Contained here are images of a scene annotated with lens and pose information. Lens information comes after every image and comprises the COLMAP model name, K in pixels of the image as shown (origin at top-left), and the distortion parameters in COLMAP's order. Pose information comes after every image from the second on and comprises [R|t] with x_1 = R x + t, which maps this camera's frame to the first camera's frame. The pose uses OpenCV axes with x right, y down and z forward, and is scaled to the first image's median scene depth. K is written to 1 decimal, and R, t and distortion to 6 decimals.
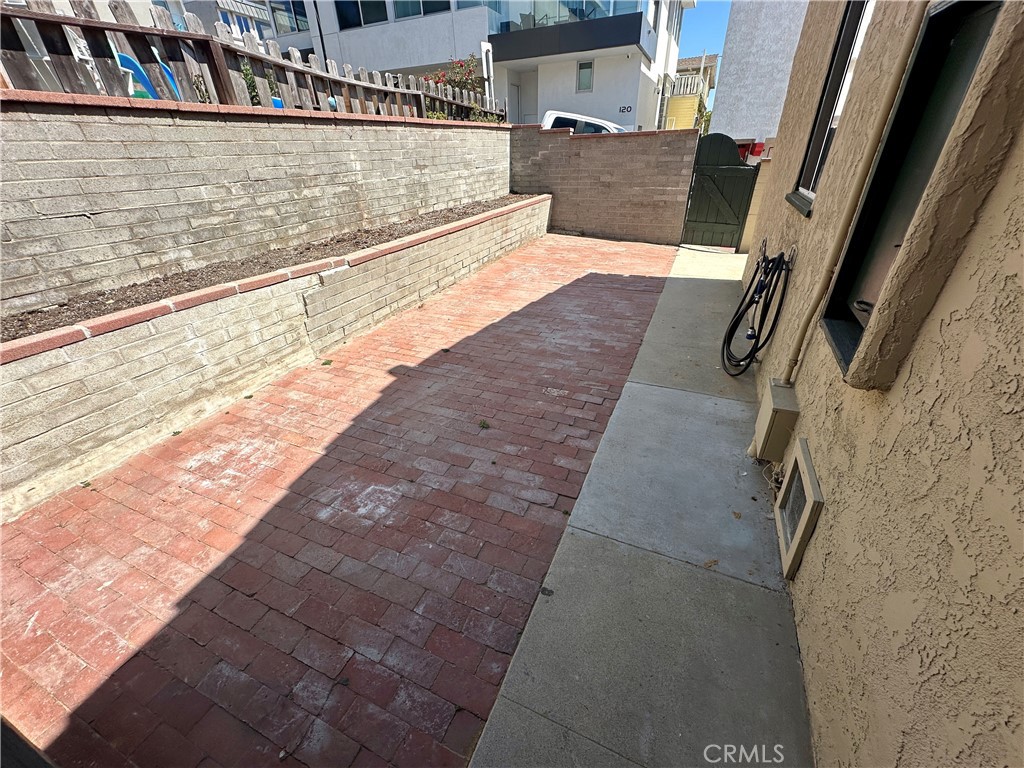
lens RADIAL K [[406.5, 0, 514.1], [0, 406.5, 382.9], [0, 0, 1]] dist [-0.003589, 0.000515]
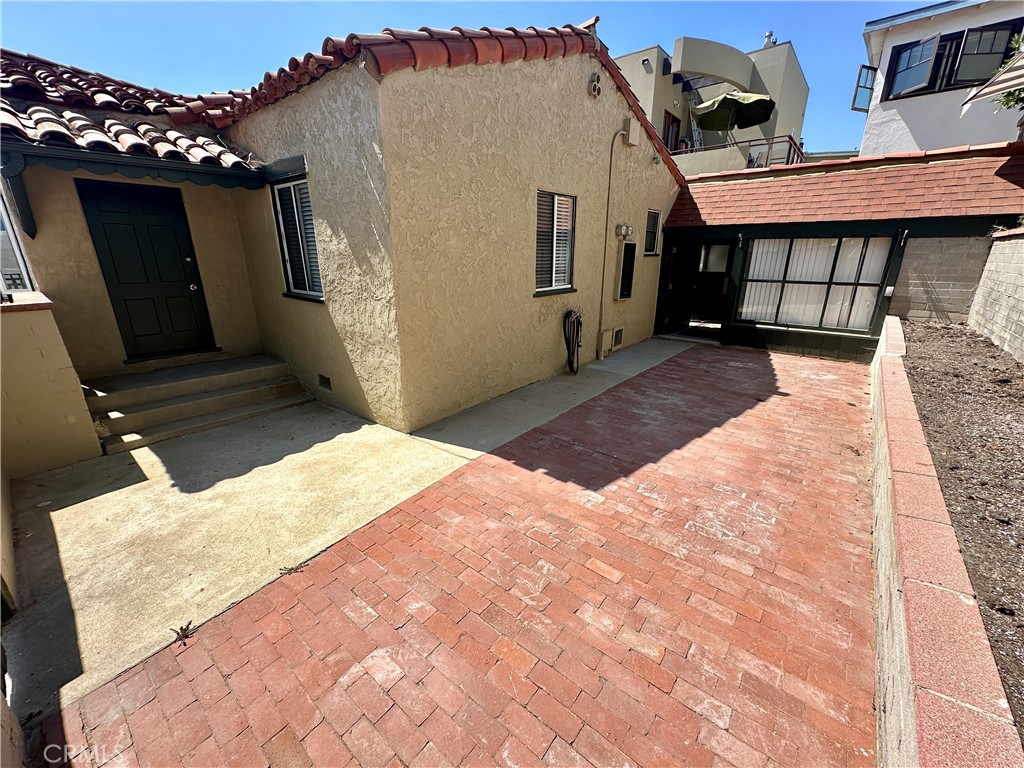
lens RADIAL K [[406.5, 0, 511.9], [0, 406.5, 383.2], [0, 0, 1]] dist [-0.003589, 0.000515]
pose [[-0.958992, -0.060165, 0.276975, 0.225566], [0.163670, 0.680269, 0.714455, -1.098441], [-0.231403, 0.730489, -0.642526, 1.826911]]
